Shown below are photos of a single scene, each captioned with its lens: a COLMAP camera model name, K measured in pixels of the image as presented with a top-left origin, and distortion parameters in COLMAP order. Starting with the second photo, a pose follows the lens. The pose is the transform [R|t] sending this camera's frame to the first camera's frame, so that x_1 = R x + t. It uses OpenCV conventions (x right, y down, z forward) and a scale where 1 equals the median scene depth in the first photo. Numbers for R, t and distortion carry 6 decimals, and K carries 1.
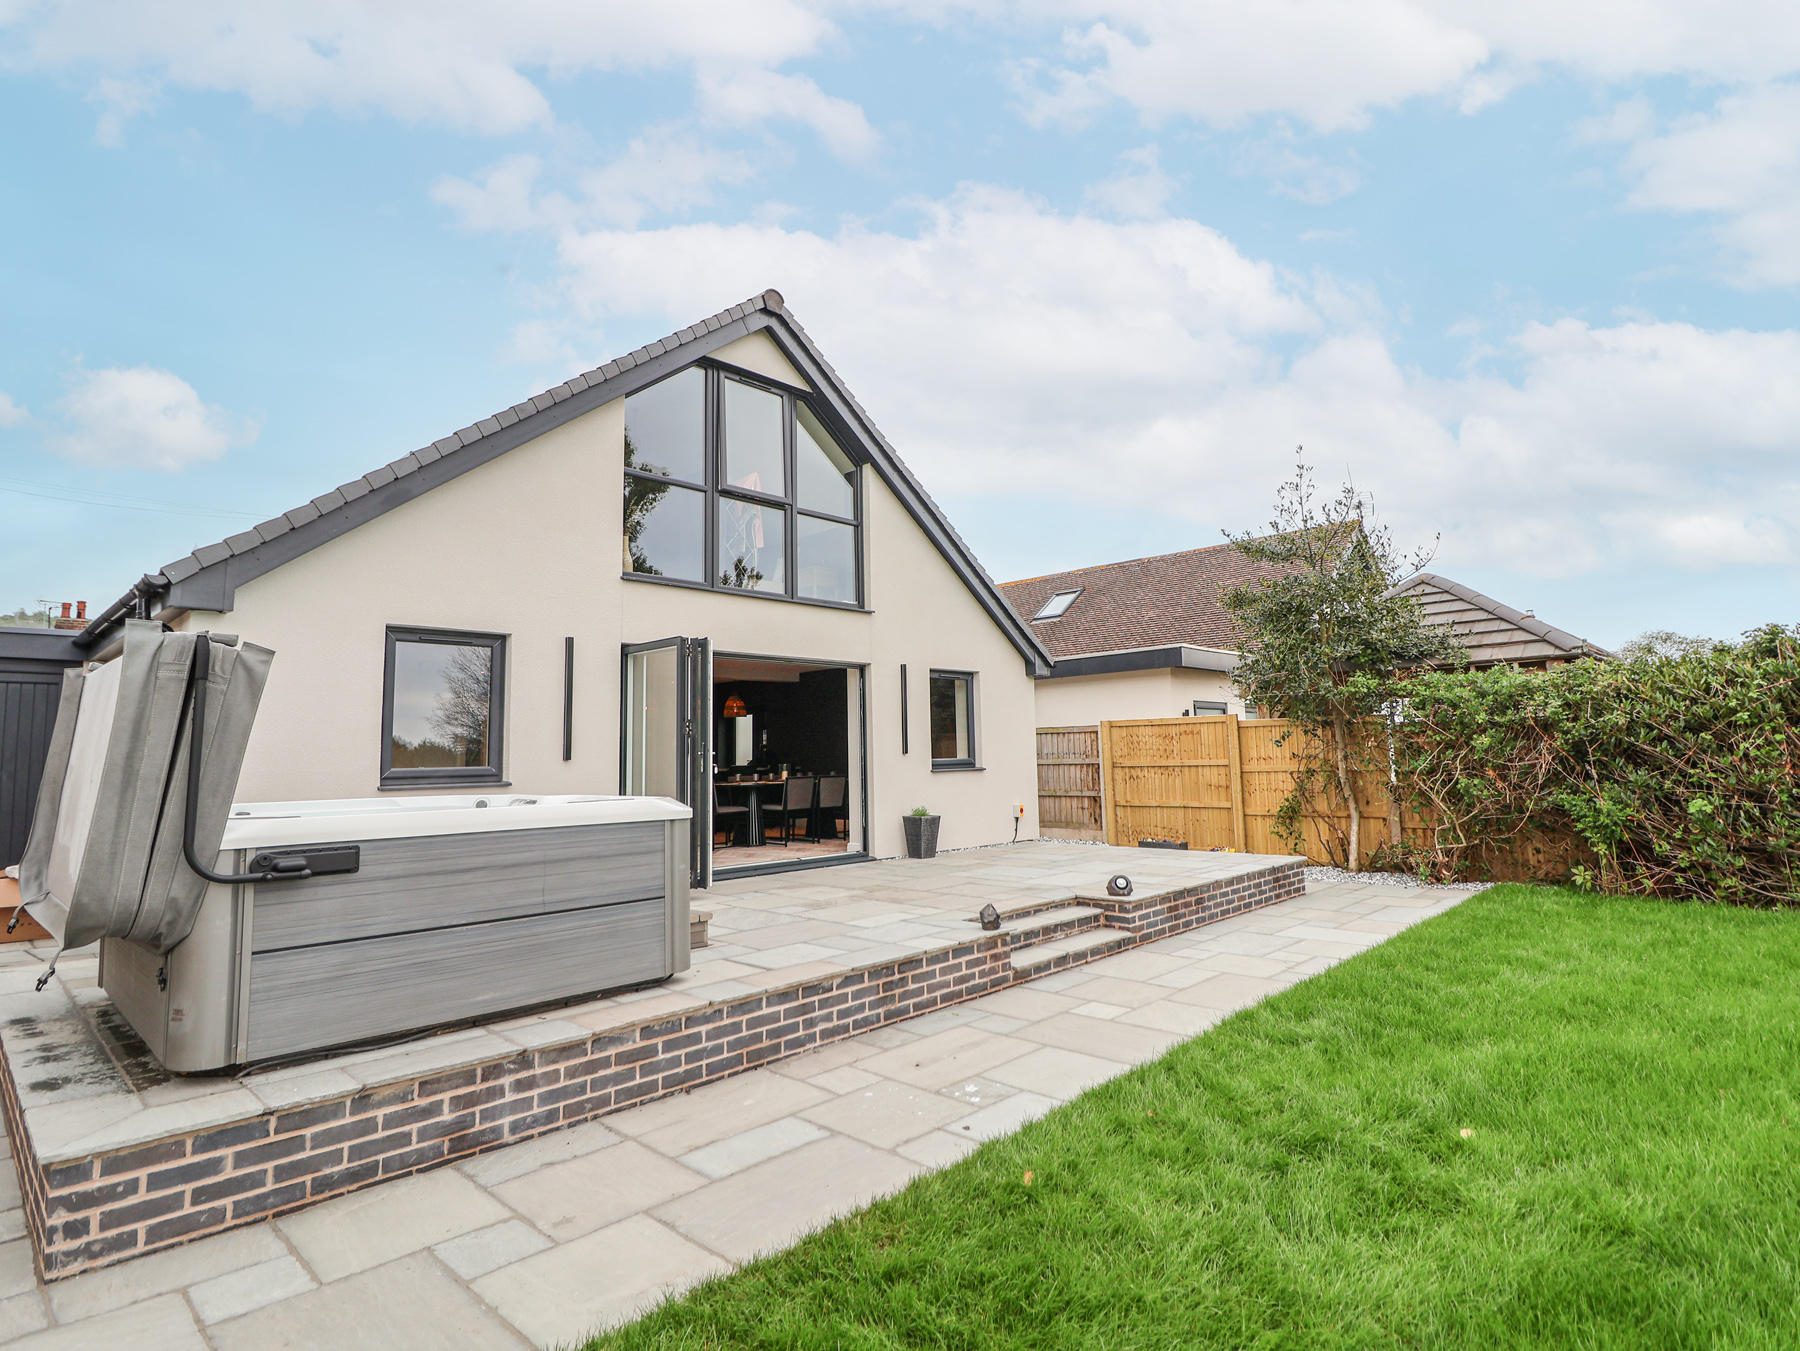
lens RADIAL K [[936.7, 0, 922.9], [0, 936.7, 651.7], [0, 0, 1]] dist [0.000459, -0.014825]
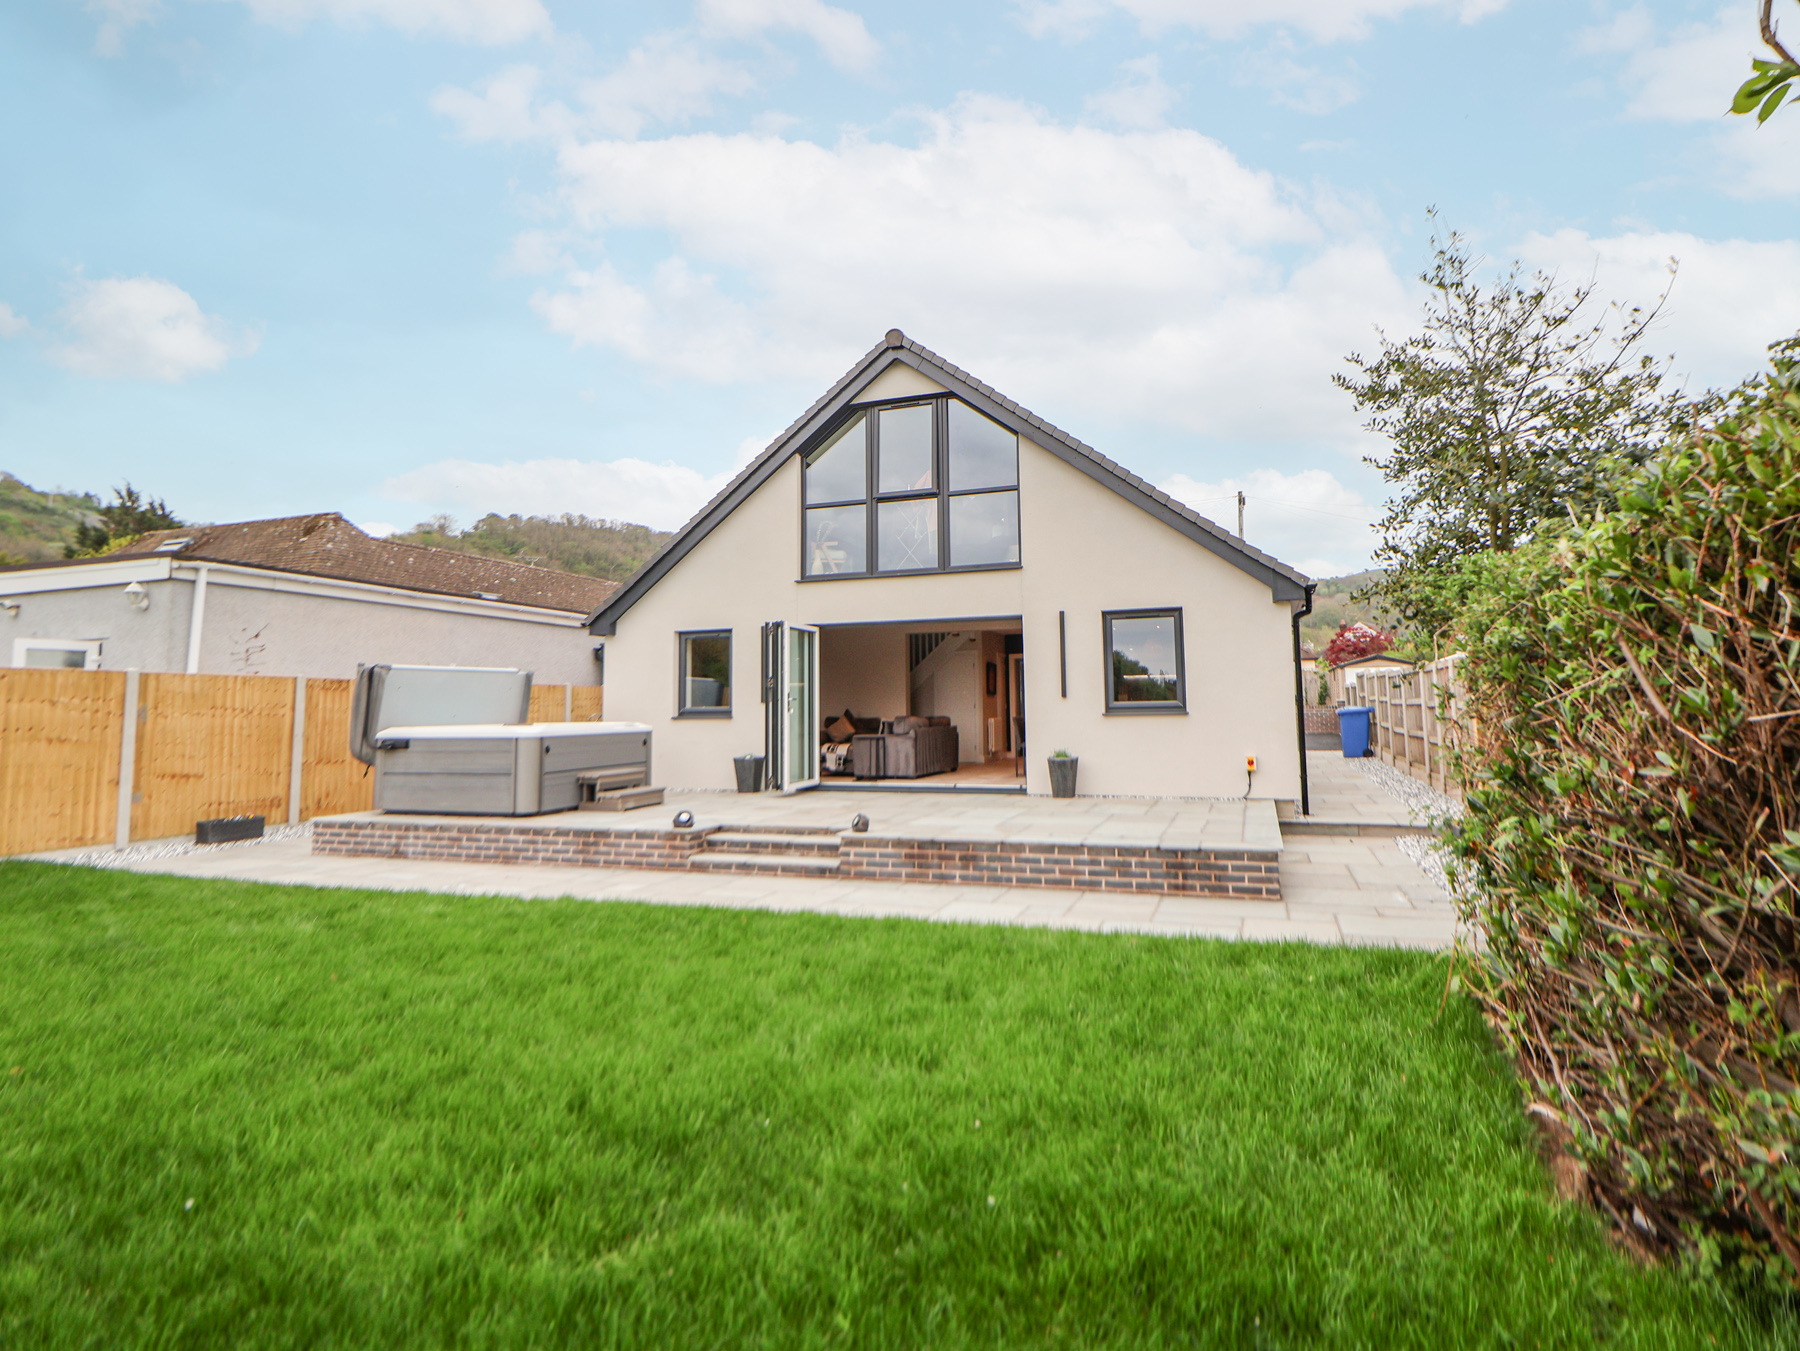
lens RADIAL K [[898.3, 0, 901.6], [0, 898.3, 626.9], [0, 0, 1]] dist [-0.000866, -0.013228]
pose [[0.422059, -0.064385, -0.904279, 1.145100], [0.108120, 0.993930, -0.020305, 0.044668], [0.900098, -0.089201, 0.426459, 0.586539]]
